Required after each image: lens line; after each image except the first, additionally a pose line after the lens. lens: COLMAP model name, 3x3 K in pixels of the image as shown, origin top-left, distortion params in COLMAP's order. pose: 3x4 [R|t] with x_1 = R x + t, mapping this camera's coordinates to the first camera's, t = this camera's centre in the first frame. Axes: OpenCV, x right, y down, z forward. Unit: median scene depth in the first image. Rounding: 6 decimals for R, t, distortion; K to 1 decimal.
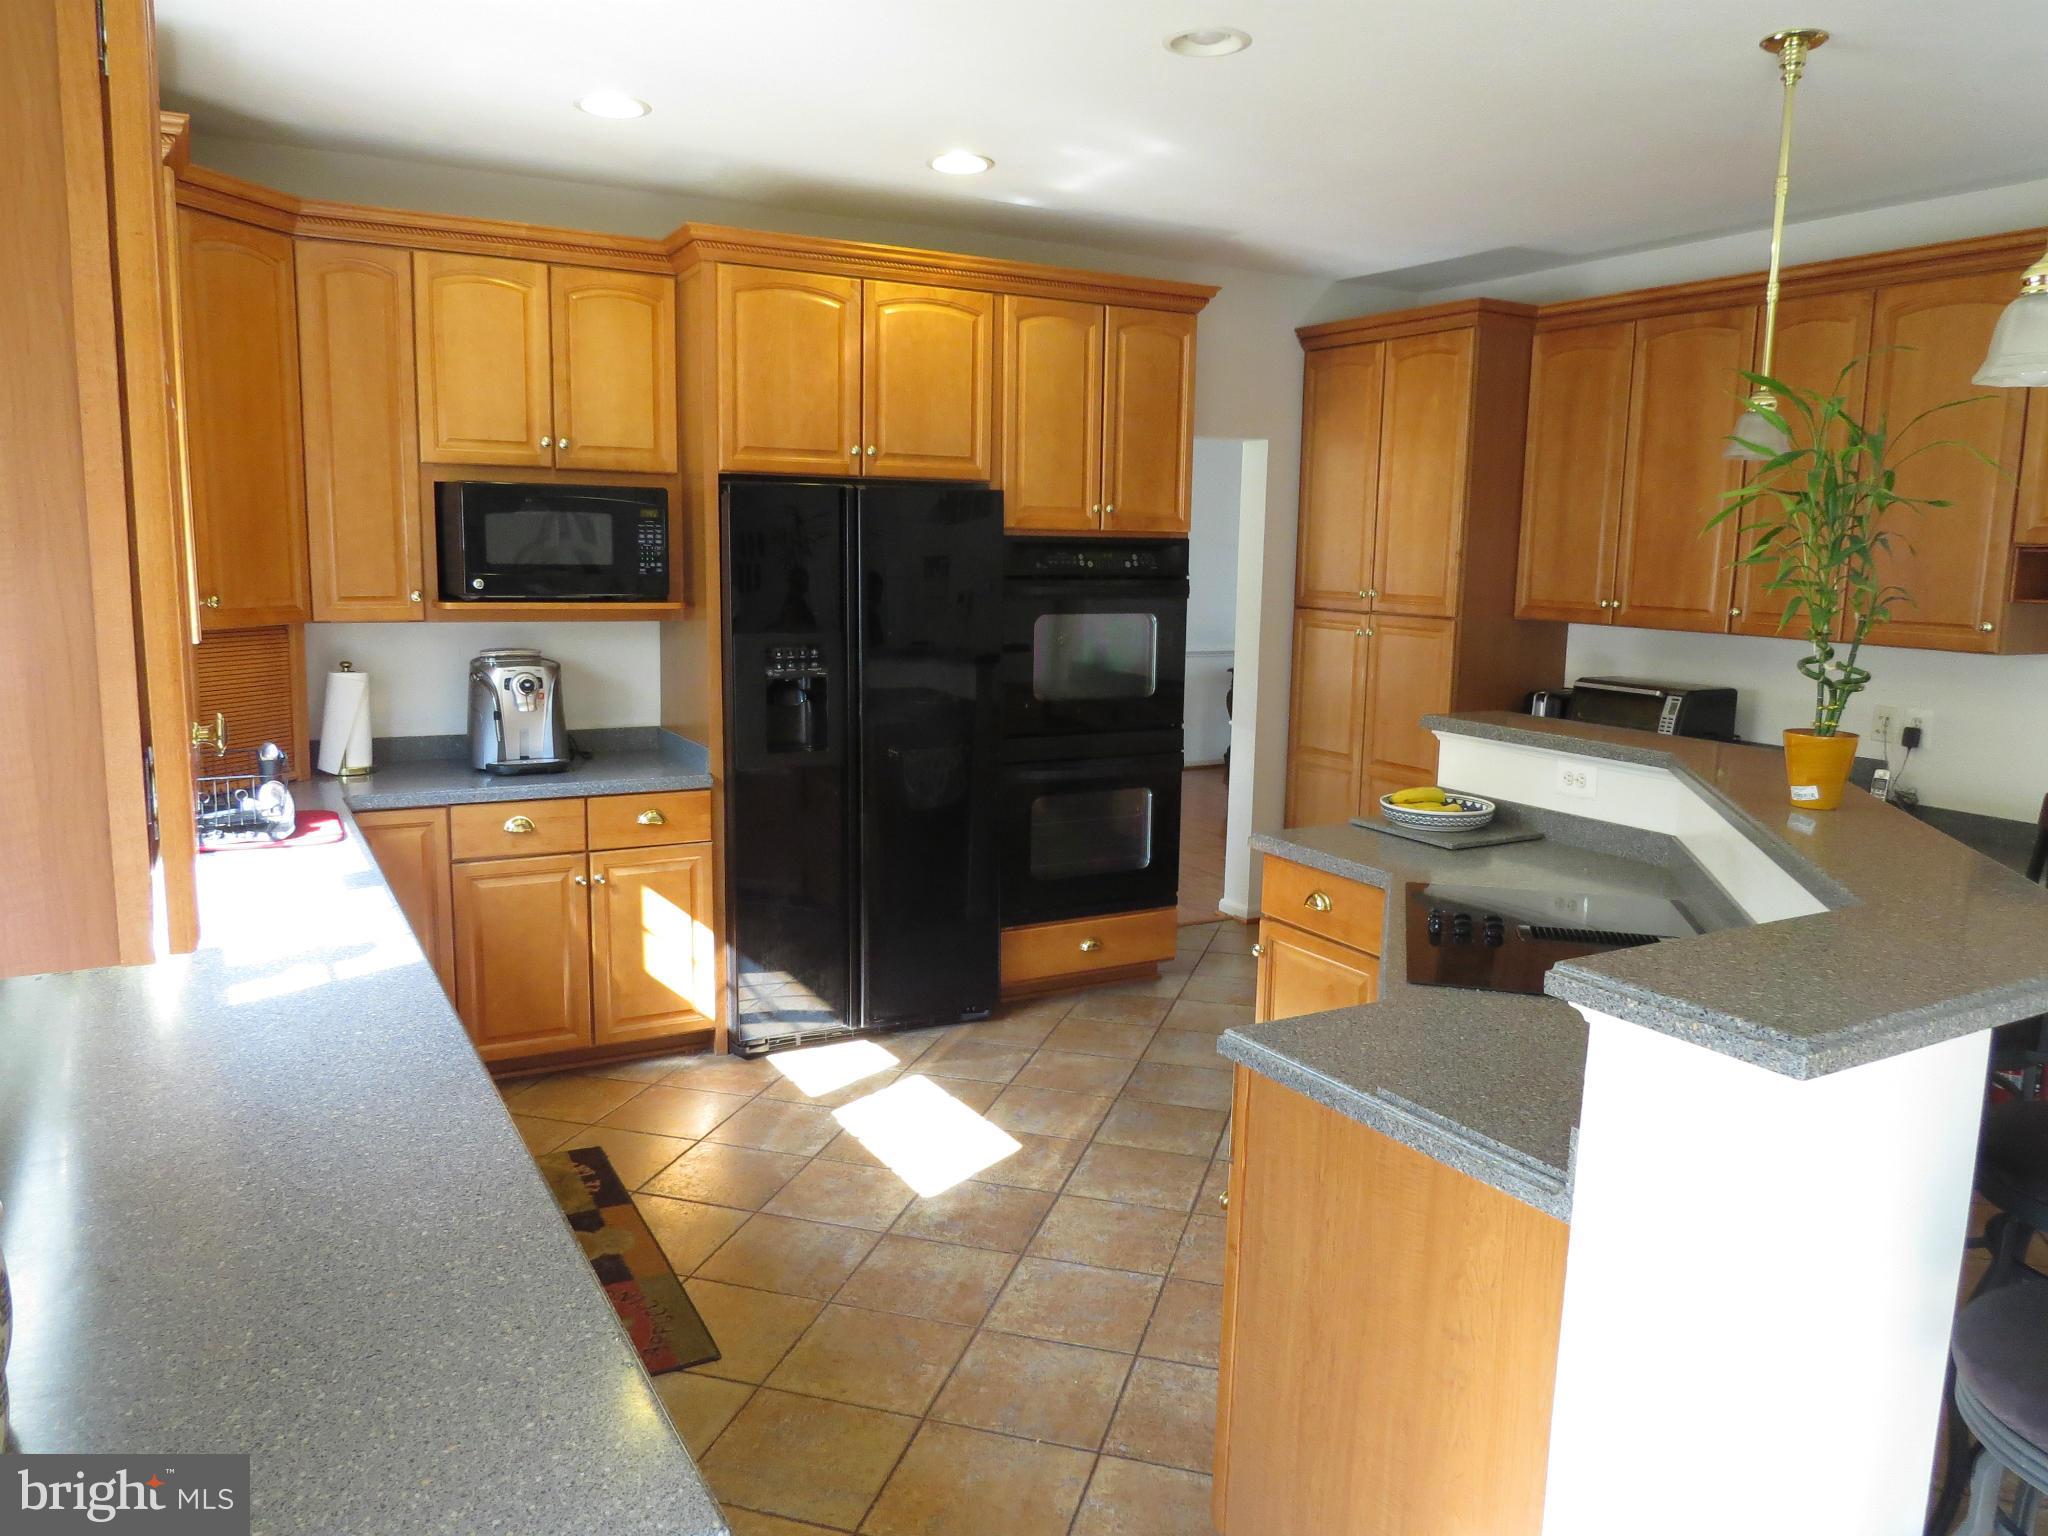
lens RADIAL K [[1463.9, 0, 1019.2], [0, 1463.9, 782.9], [0, 0, 1]] dist [-0.034888, 0.017361]
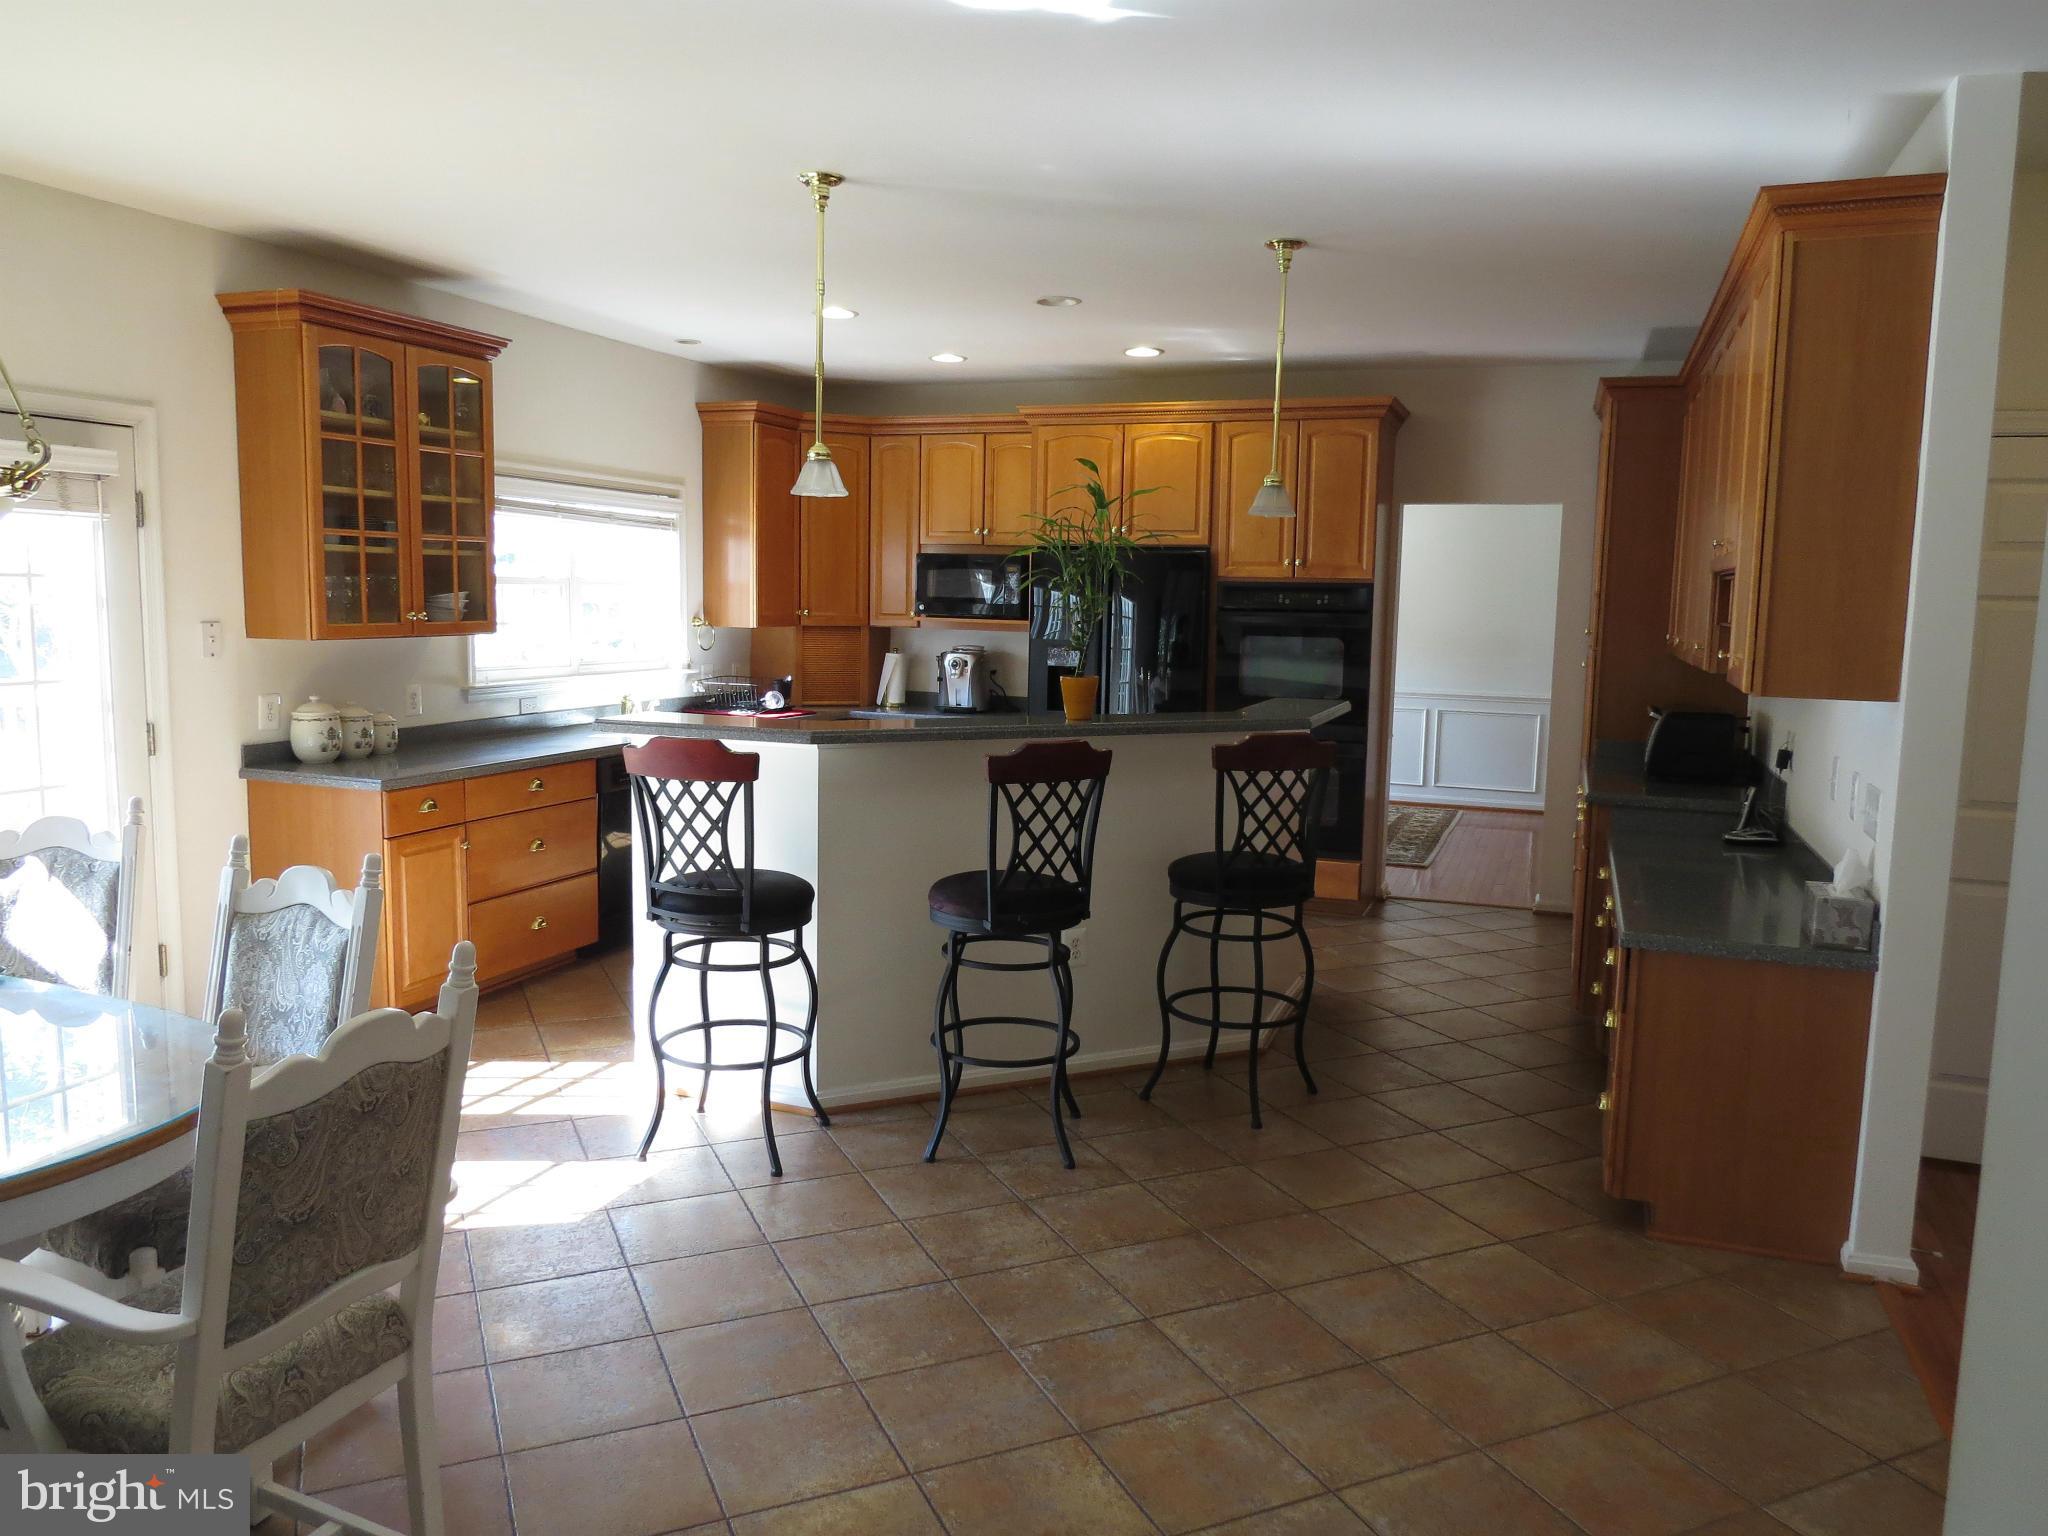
lens RADIAL K [[1463.9, 0, 1025.2], [0, 1463.9, 757.8], [0, 0, 1]] dist [-0.034888, 0.017361]
pose [[0.645539, 0.079849, -0.759541, 1.052188], [-0.129286, 0.991591, -0.005637, 0.044524], [0.752705, 0.101837, 0.650434, -0.101372]]
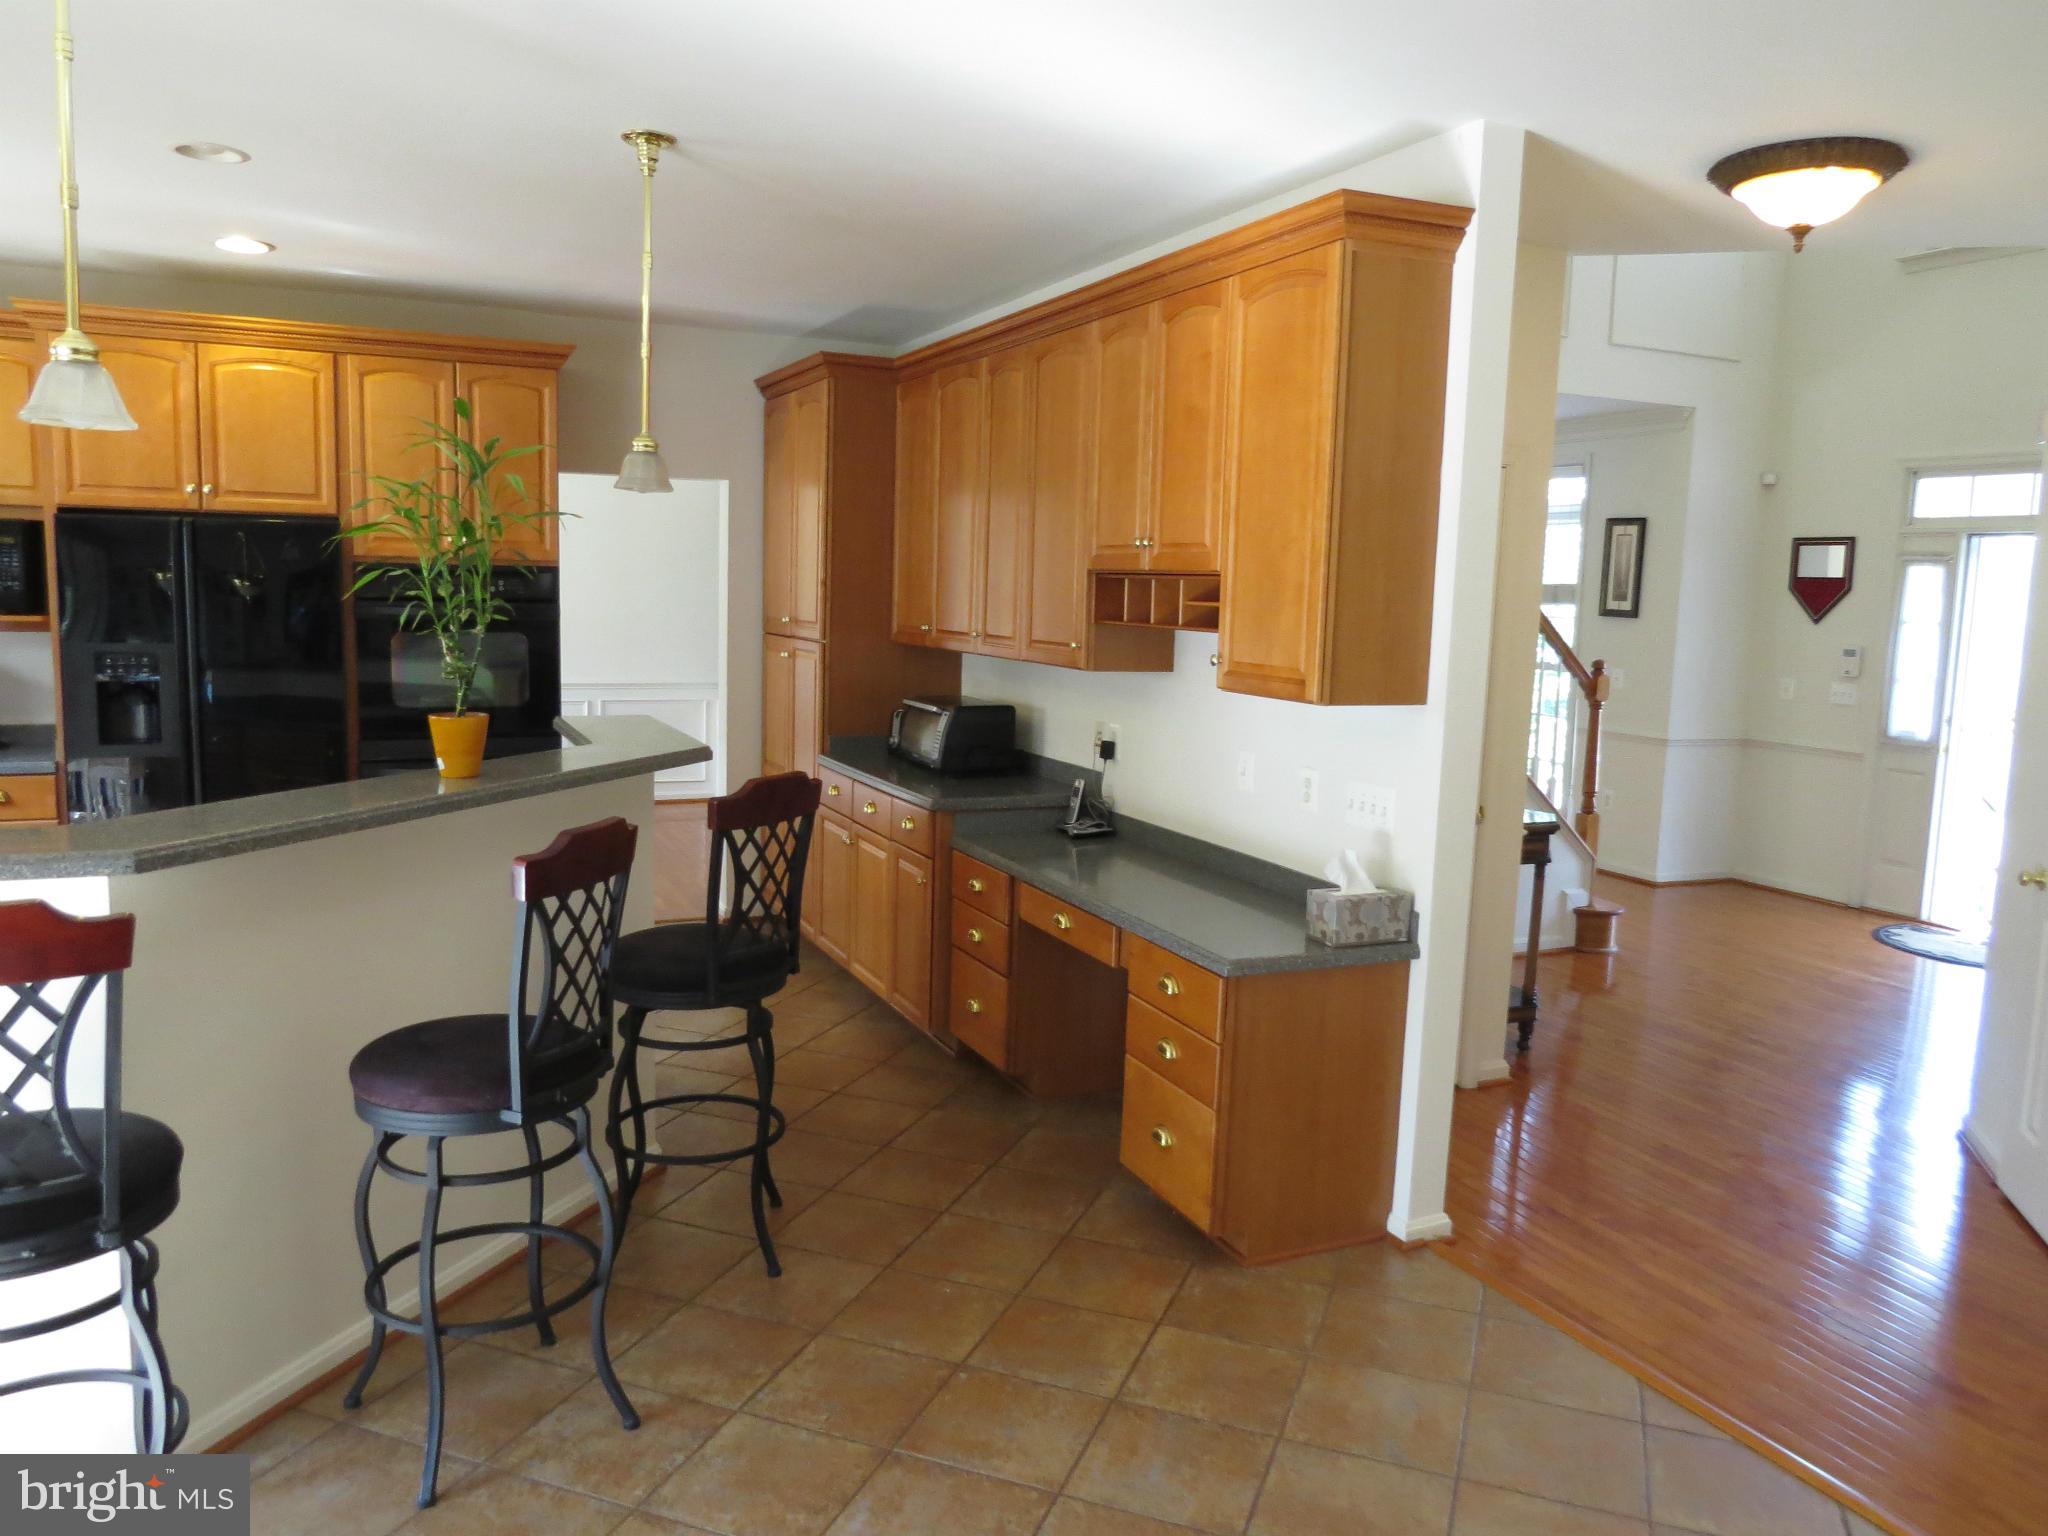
lens RADIAL K [[1463.9, 0, 1030.2], [0, 1463.9, 762.6], [0, 0, 1]] dist [-0.034888, 0.017361]
pose [[0.996808, 0.019020, -0.077538, 0.636192], [-0.022255, 0.998908, -0.041076, 0.023822], [0.076672, 0.042671, 0.996143, -0.090946]]
